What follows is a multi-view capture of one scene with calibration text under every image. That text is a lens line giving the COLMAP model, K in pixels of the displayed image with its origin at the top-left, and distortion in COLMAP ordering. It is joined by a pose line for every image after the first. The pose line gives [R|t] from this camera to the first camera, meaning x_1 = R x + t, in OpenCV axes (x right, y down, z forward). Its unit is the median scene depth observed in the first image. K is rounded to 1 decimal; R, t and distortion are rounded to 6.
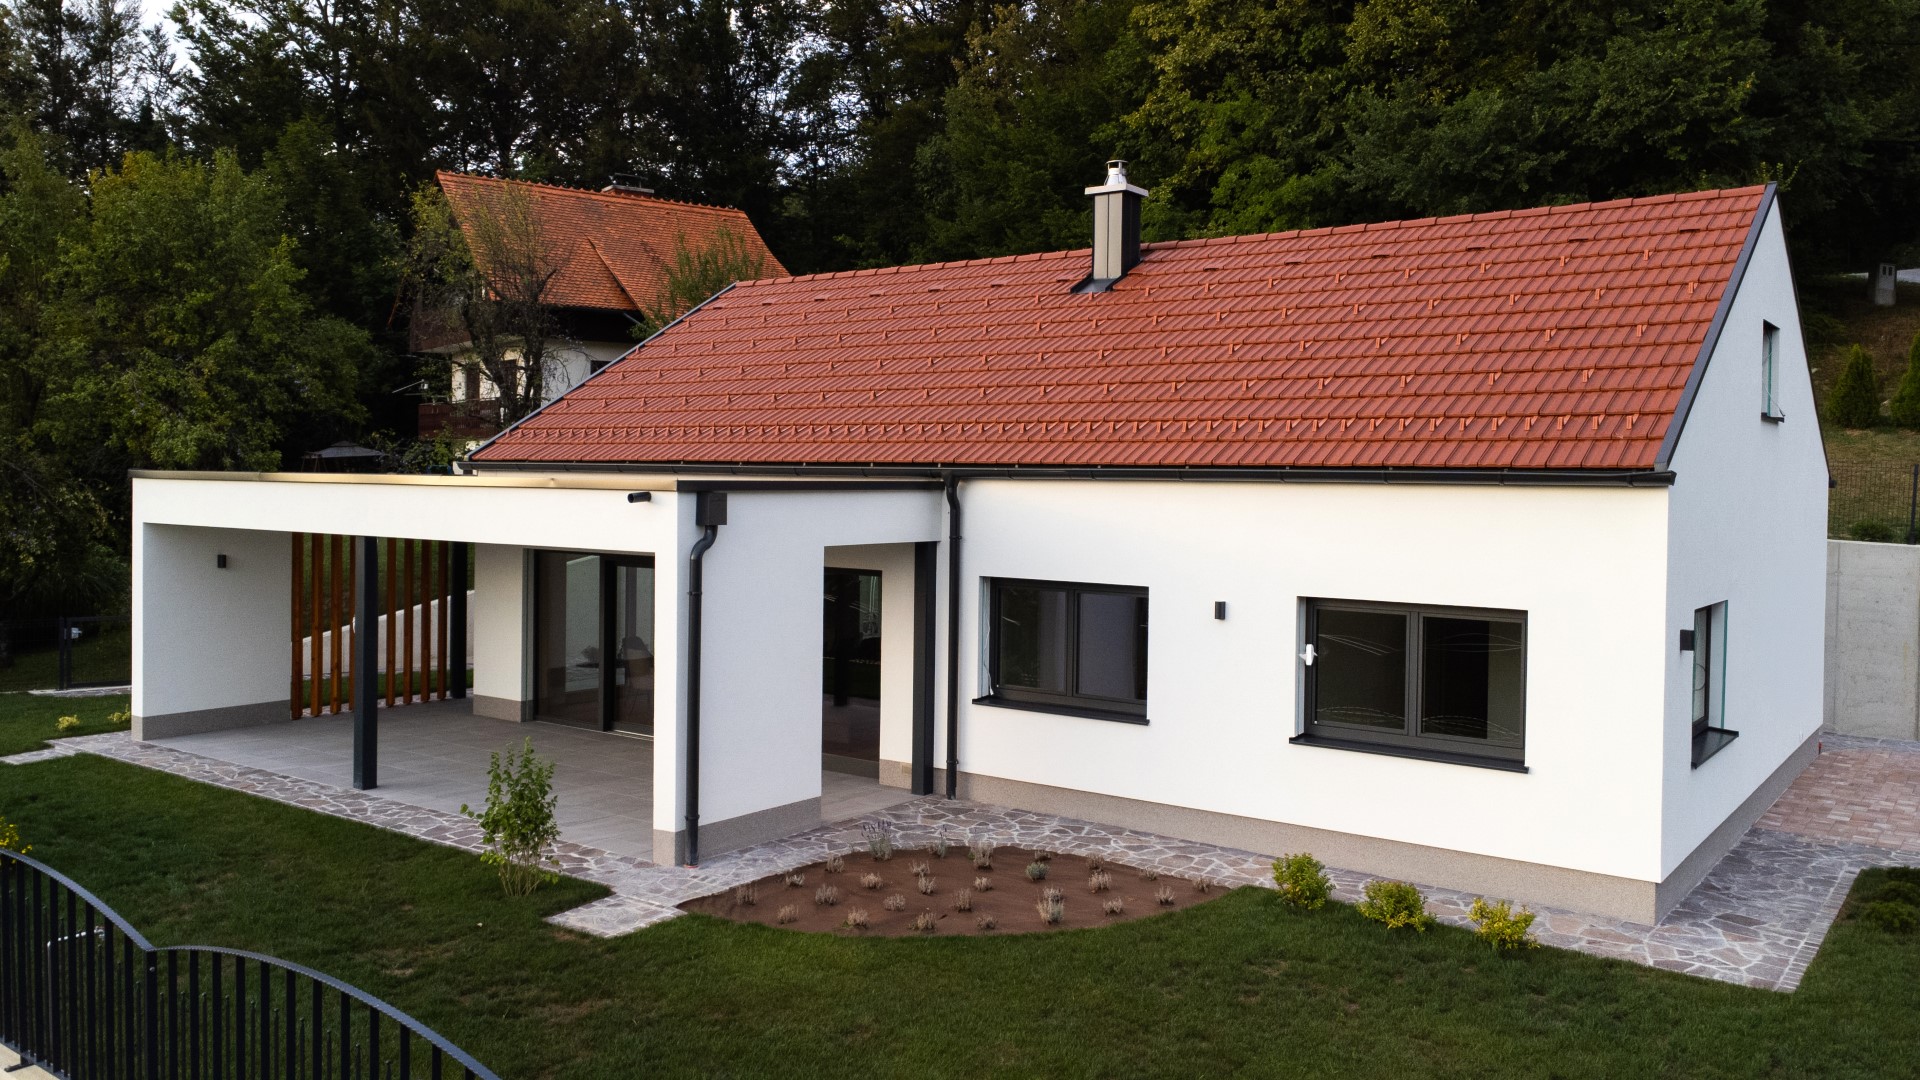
lens RADIAL K [[1481.4, 0, 958.1], [0, 1481.4, 502.2], [0, 0, 1]] dist [0.034657, -0.041114]
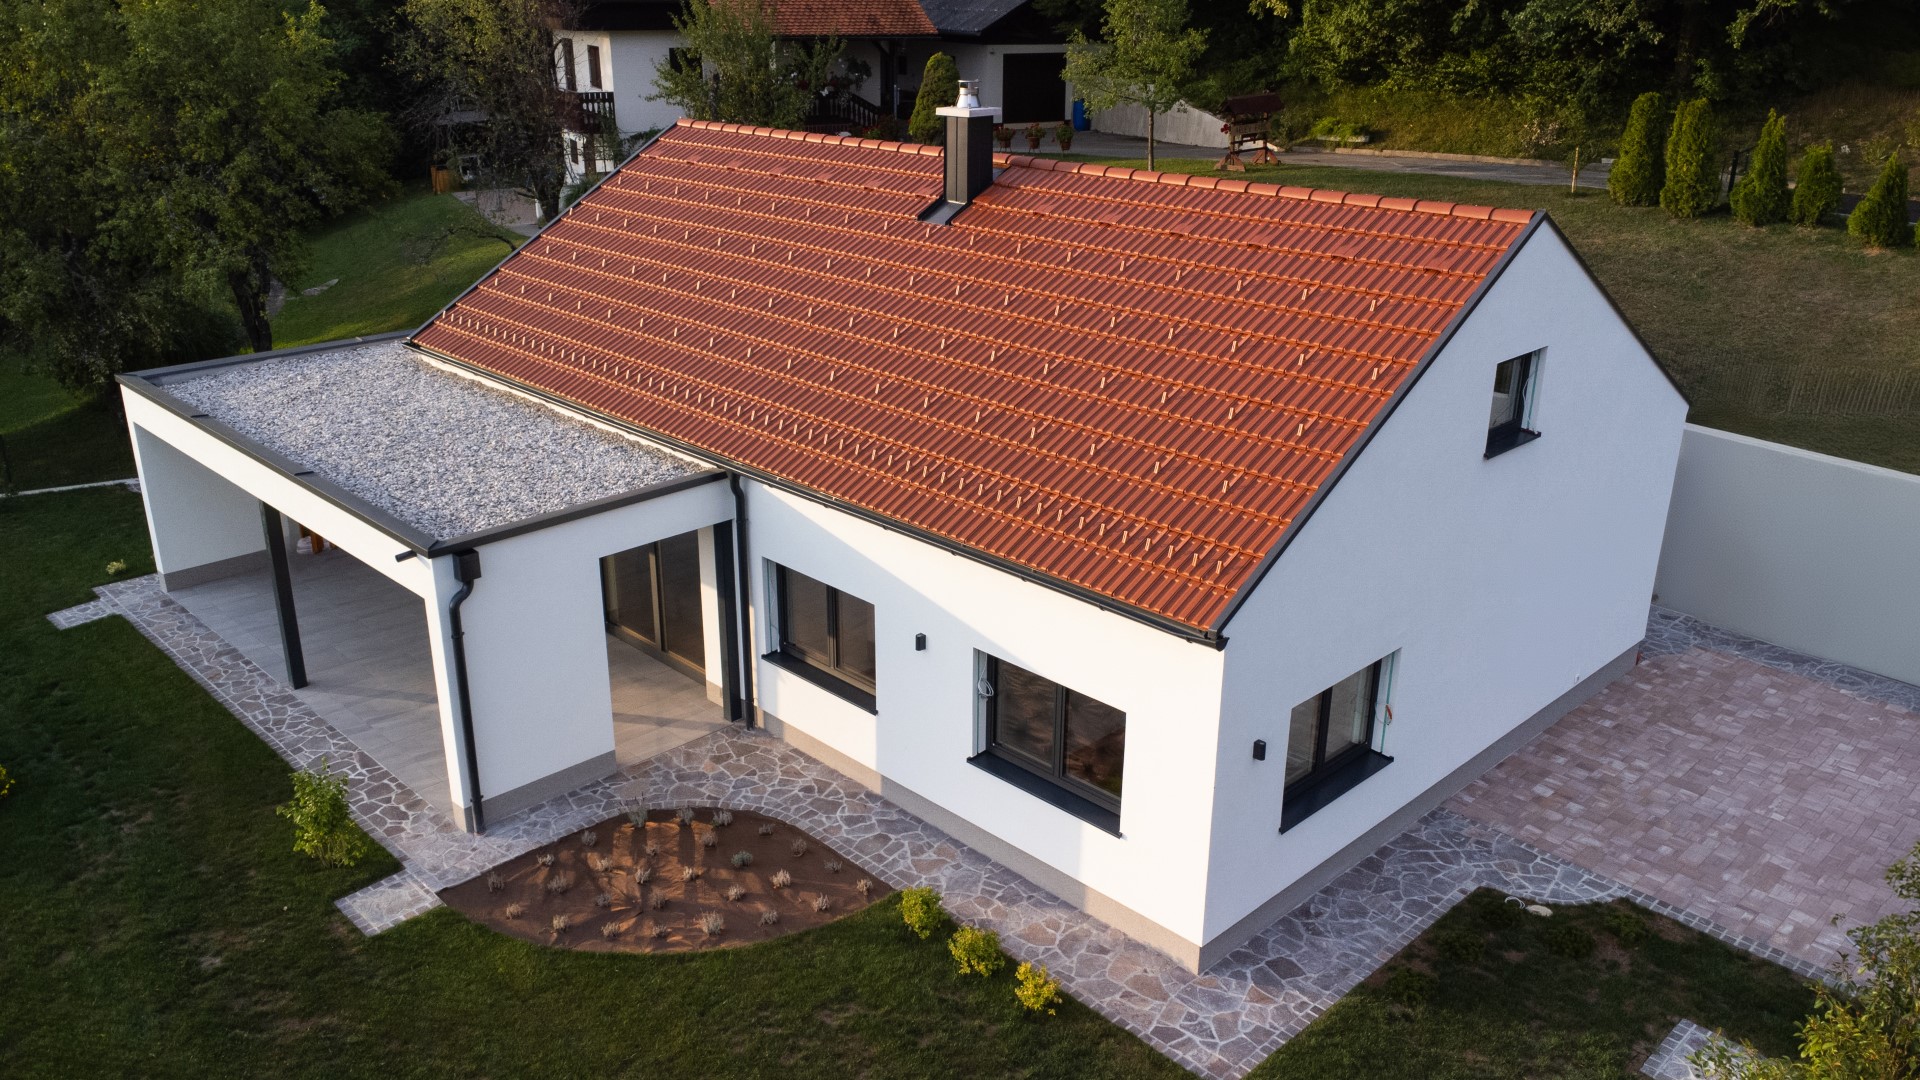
lens RADIAL K [[1473.2, 0, 960.0], [0, 1473.2, 540.0], [0, 0, 1]] dist [0.008162, -0.002276]
pose [[0.987107, 0.049573, -0.152191, 0.257952], [0.004714, 0.941414, 0.337219, -0.263482], [0.159991, -0.333589, 0.929043, -0.012874]]
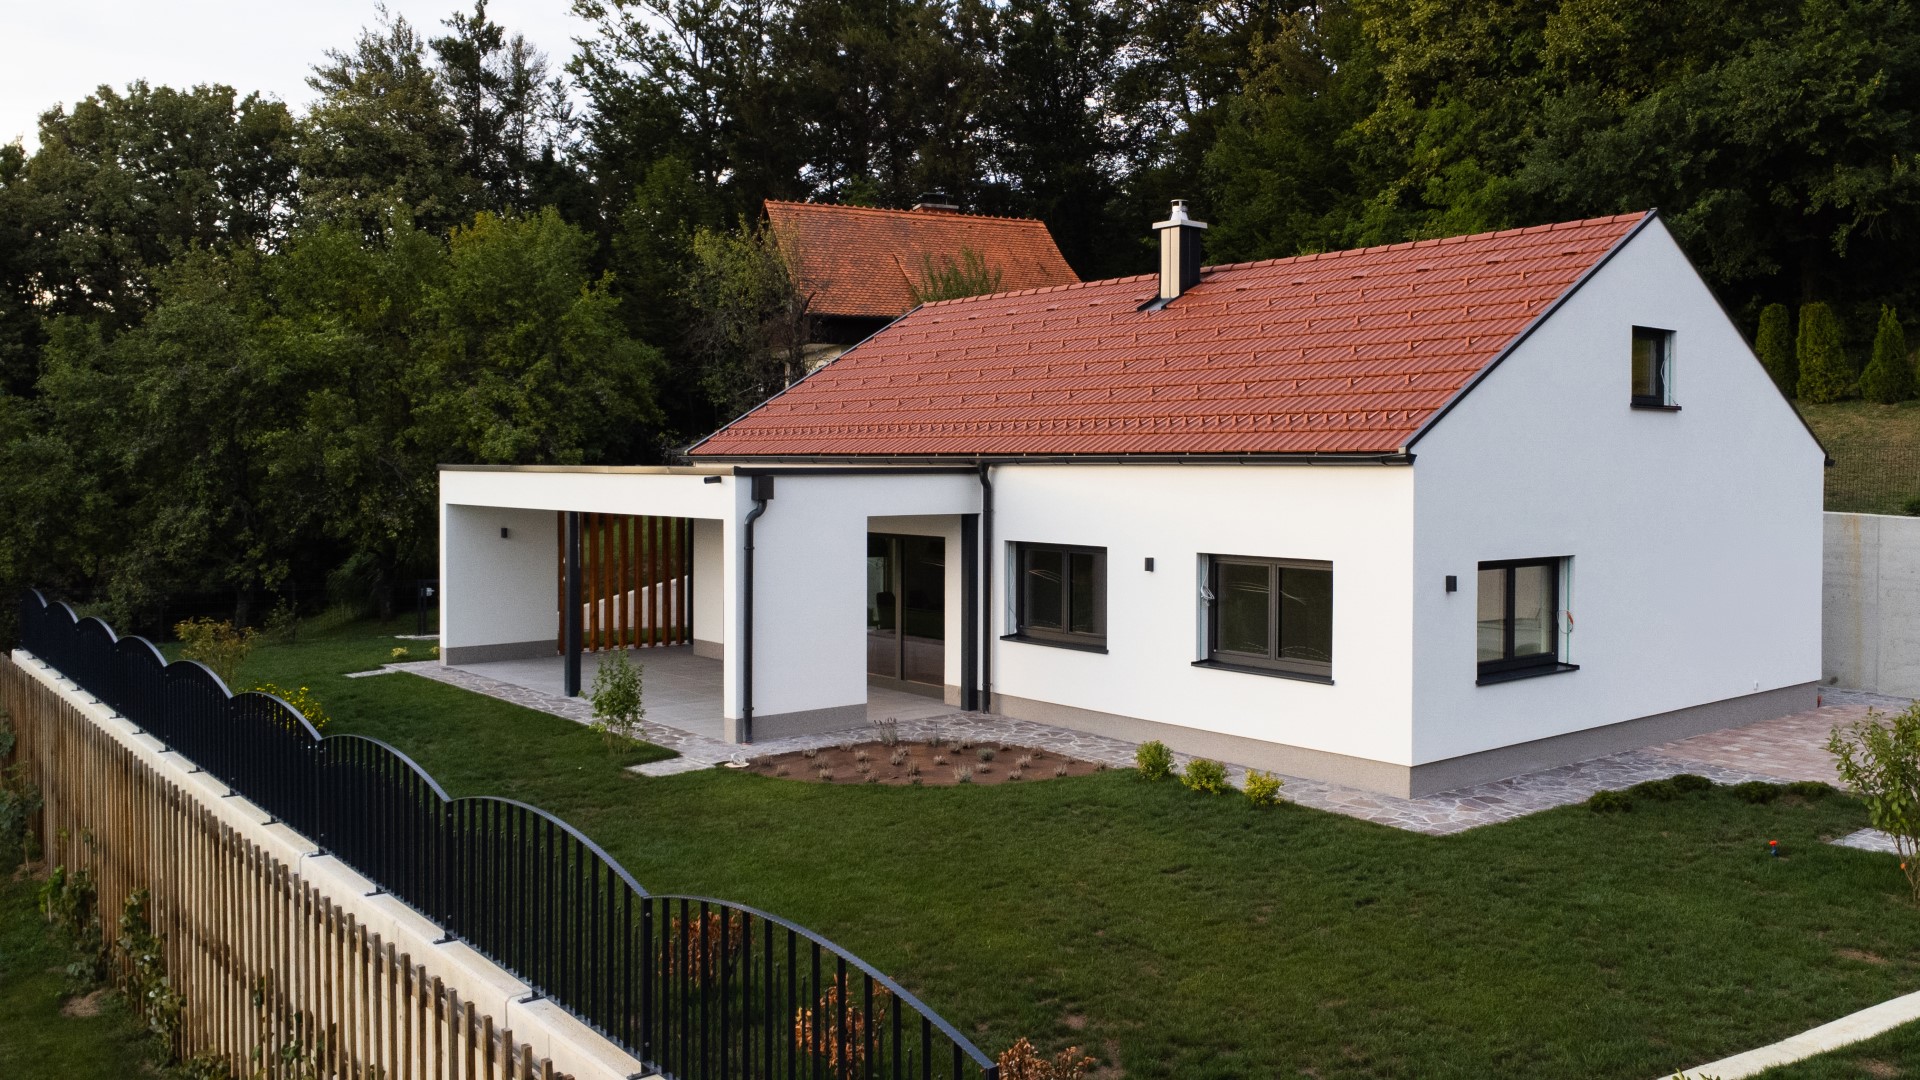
lens RADIAL K [[1526.8, 0, 1080.0], [0, 1526.8, 486.9], [0, 0, 1]] dist [0.014025, 0.002495]
pose [[0.980239, -0.006729, -0.197705, 0.263268], [0.005942, 0.999972, -0.004572, 0.007630], [0.197730, 0.003307, 0.980251, -0.221289]]
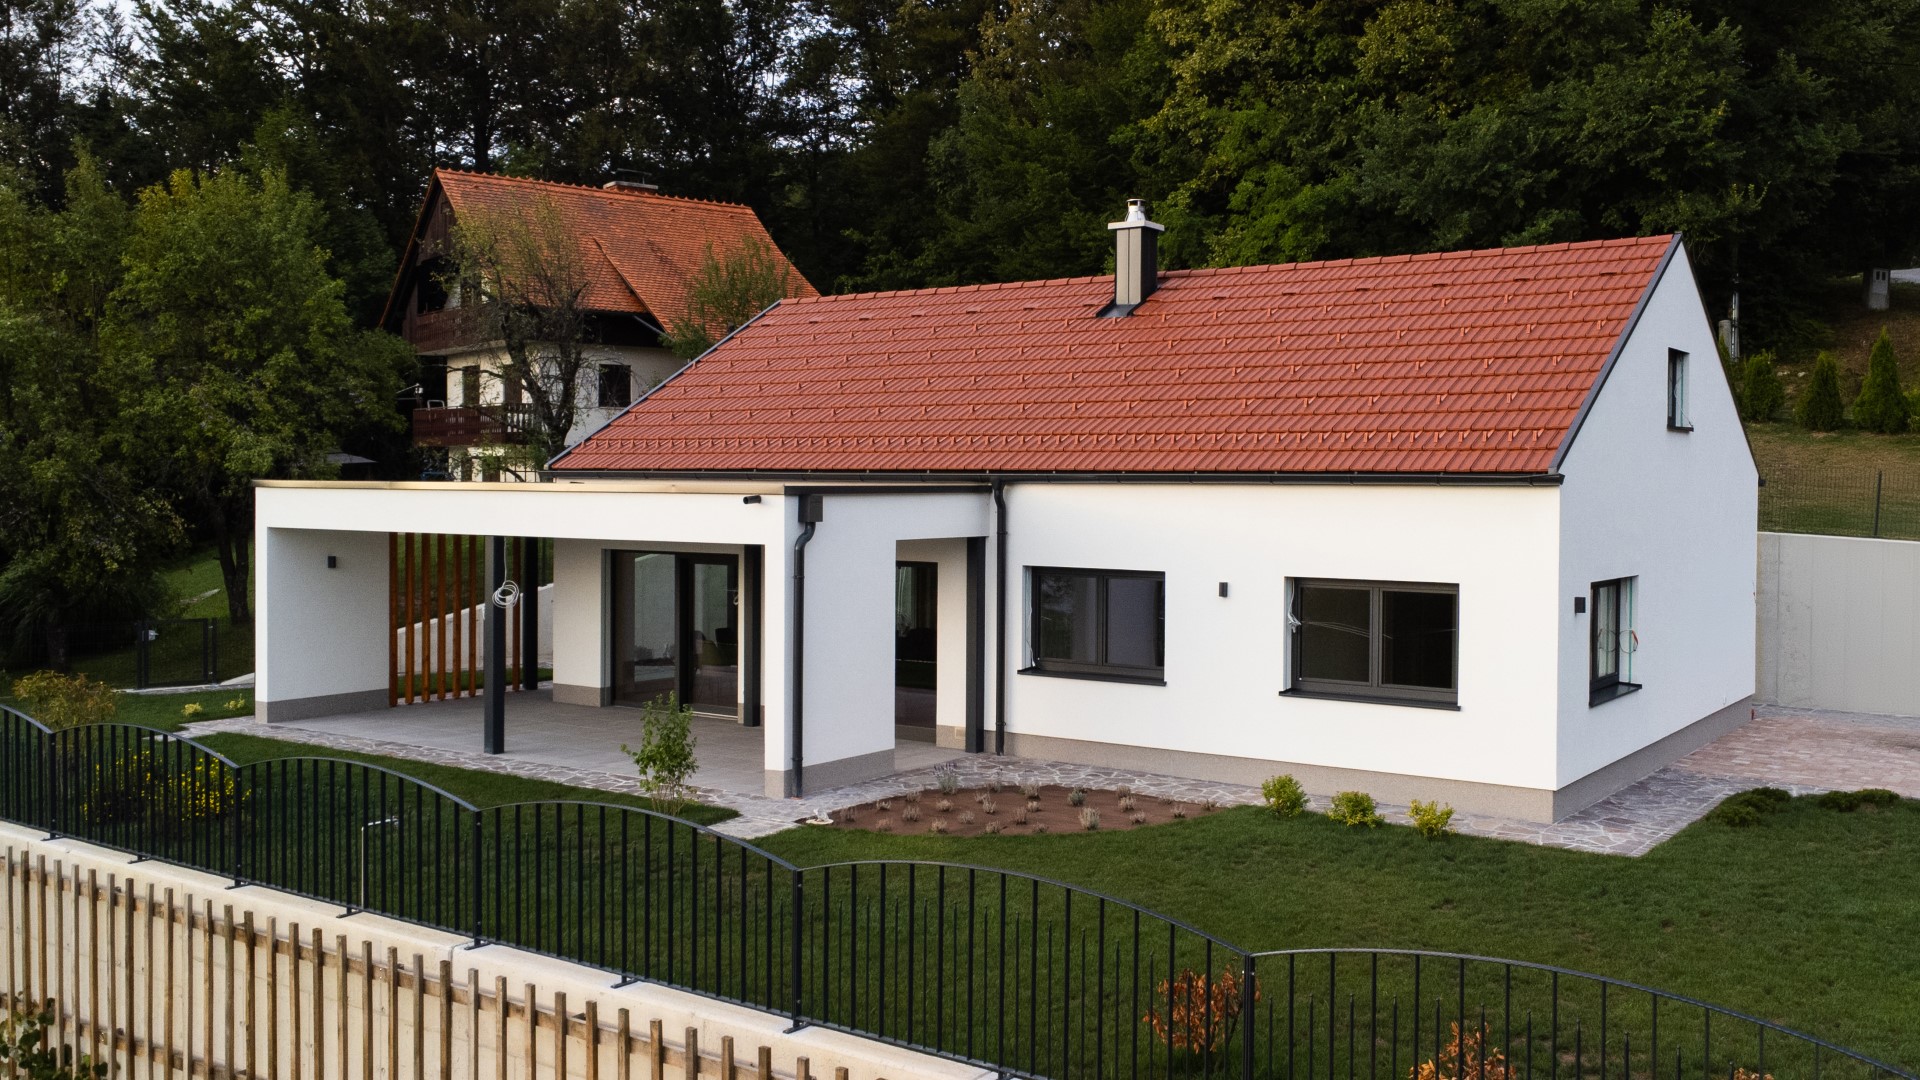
lens RADIAL K [[1679.5, 0, 1039.3], [0, 1679.5, 510.2], [0, 0, 1]] dist [0.014610, -0.000234]
pose [[0.998824, -0.007132, 0.047955, -0.027921], [0.007109, 0.999975, 0.000650, 0.003915], [-0.047958, -0.000308, 0.998849, -0.258218]]
